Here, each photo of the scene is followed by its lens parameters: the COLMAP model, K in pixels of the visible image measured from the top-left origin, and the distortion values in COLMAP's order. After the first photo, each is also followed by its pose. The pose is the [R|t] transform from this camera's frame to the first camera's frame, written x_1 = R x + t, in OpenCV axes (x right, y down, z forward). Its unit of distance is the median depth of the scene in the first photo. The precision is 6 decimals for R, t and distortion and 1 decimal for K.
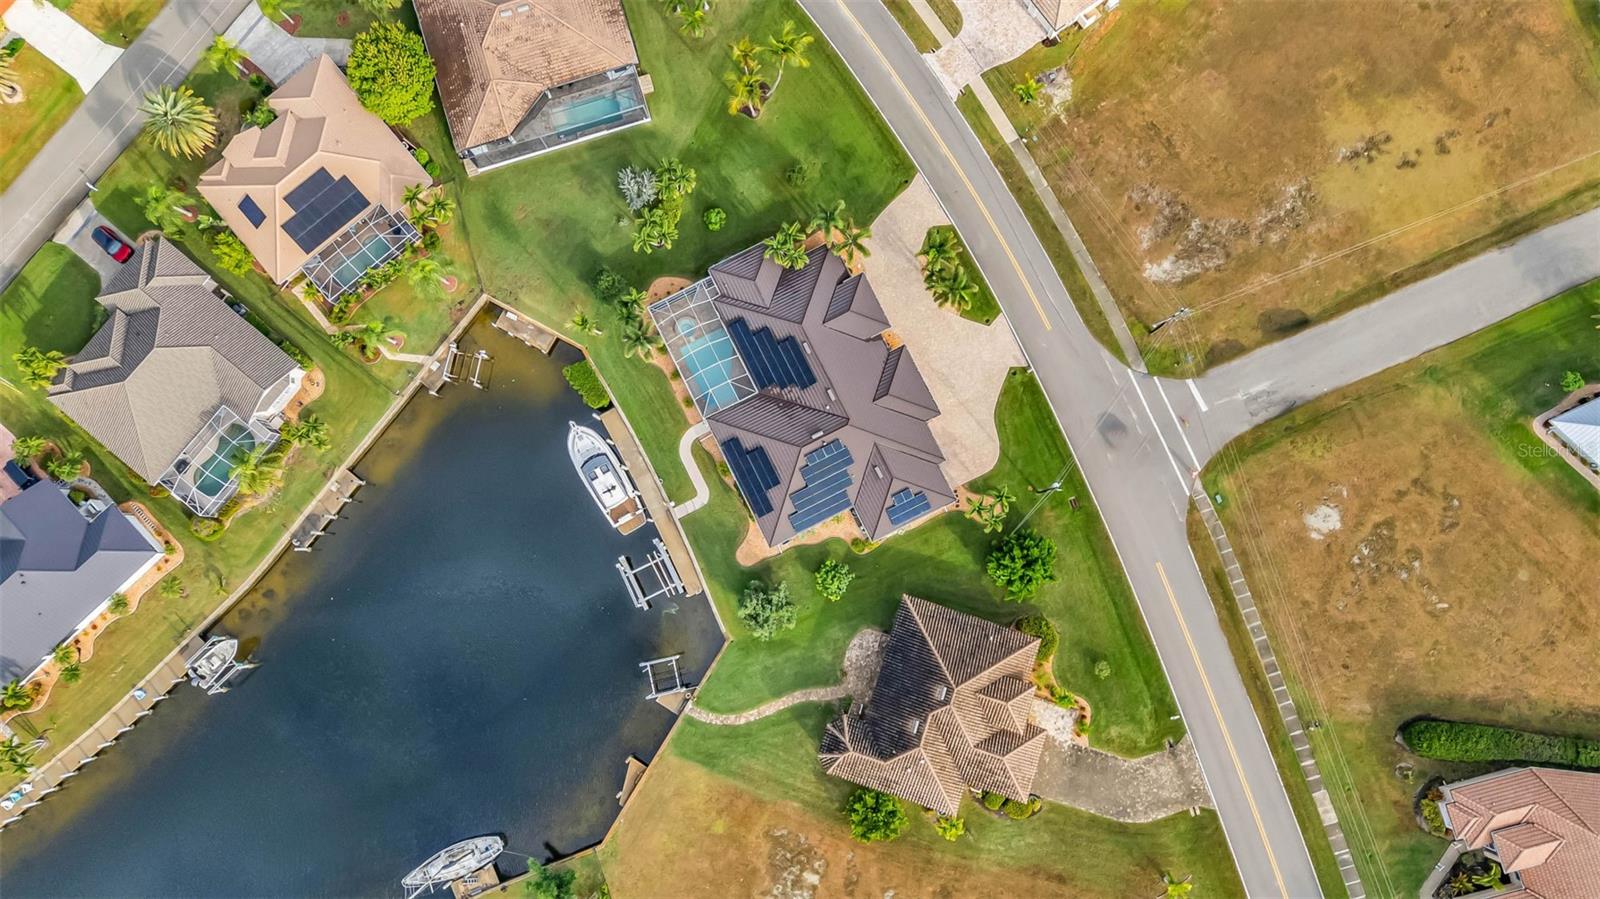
lens RADIAL K [[1168.1, 0, 787.3], [0, 1168.1, 443.9], [0, 0, 1]] dist [0.066687, -0.059695]
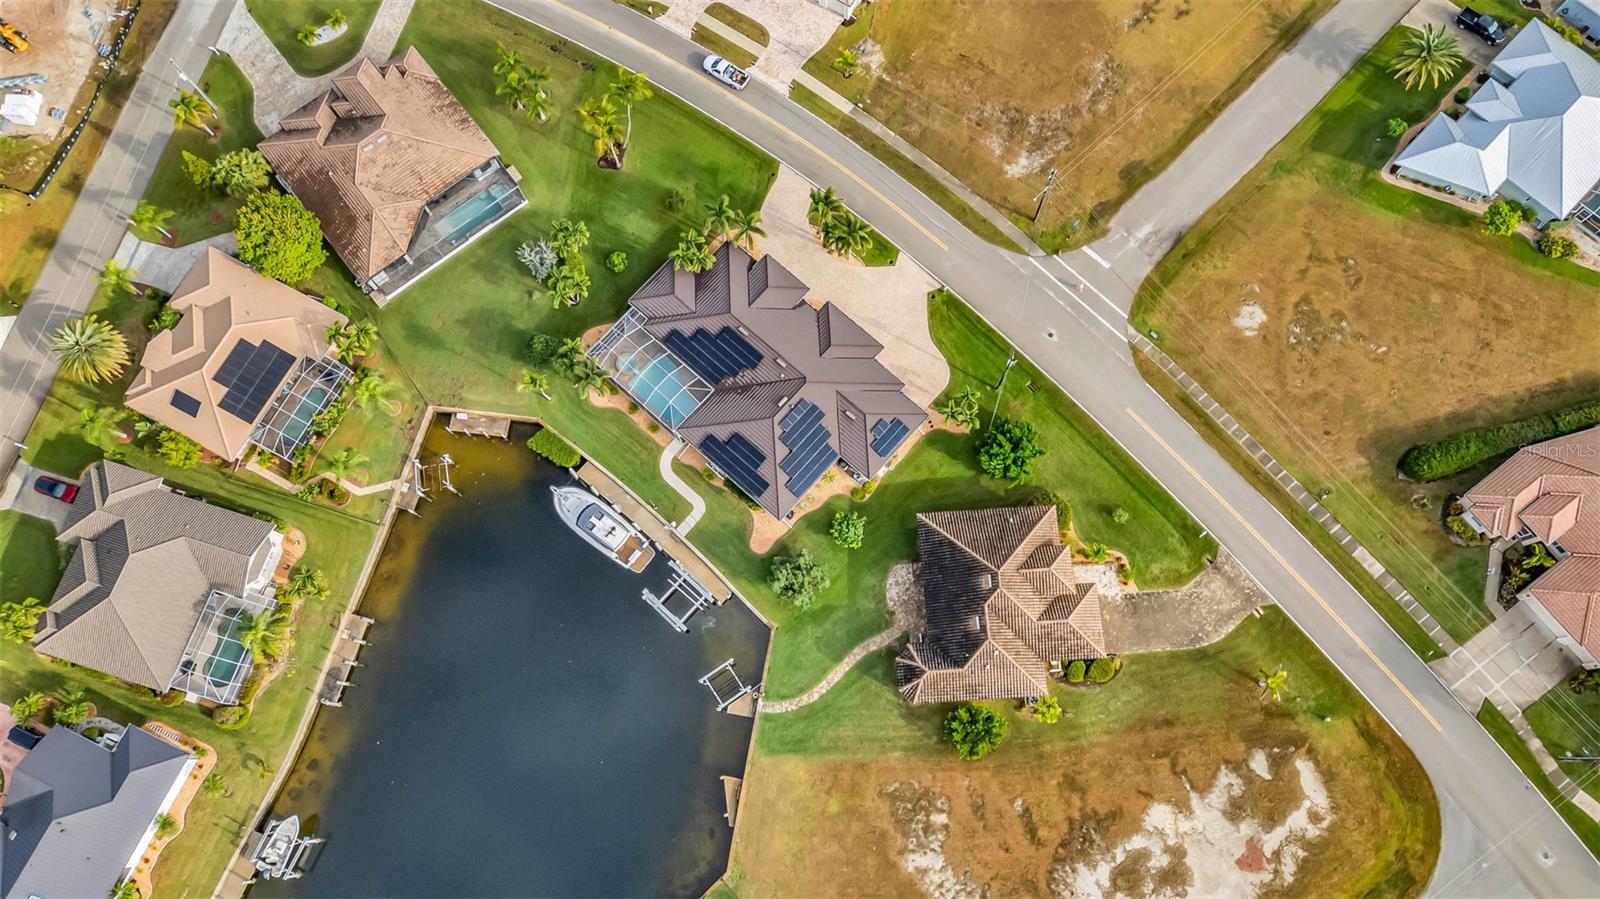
lens RADIAL K [[1168.1, 0, 789.0], [0, 1168.1, 441.7], [0, 0, 1]] dist [0.066687, -0.059695]
pose [[0.931089, -0.350708, 0.100385, -0.082123], [0.362853, 0.918718, -0.155868, 0.181171], [-0.037562, 0.181552, 0.982664, -0.016098]]
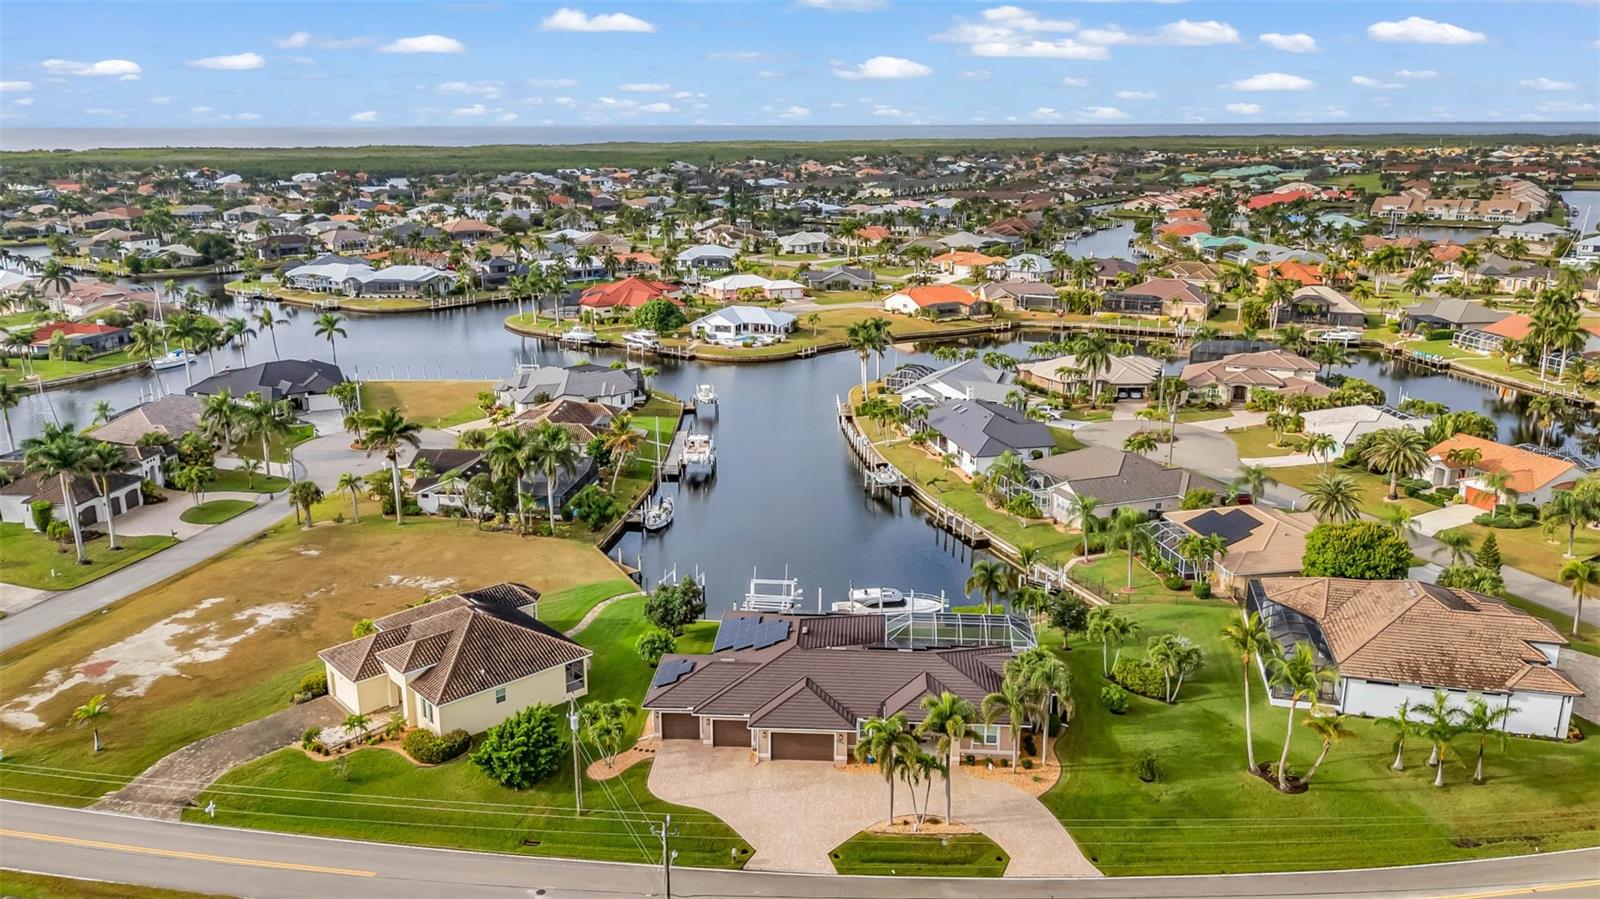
lens RADIAL K [[1168.1, 0, 808.1], [0, 1168.1, 489.5], [0, 0, 1]] dist [0.066687, -0.059695]
pose [[-0.495990, 0.290935, -0.818139, 0.658959], [-0.862060, -0.051981, 0.504133, -0.413368], [0.104142, 0.955330, 0.276586, 0.640223]]
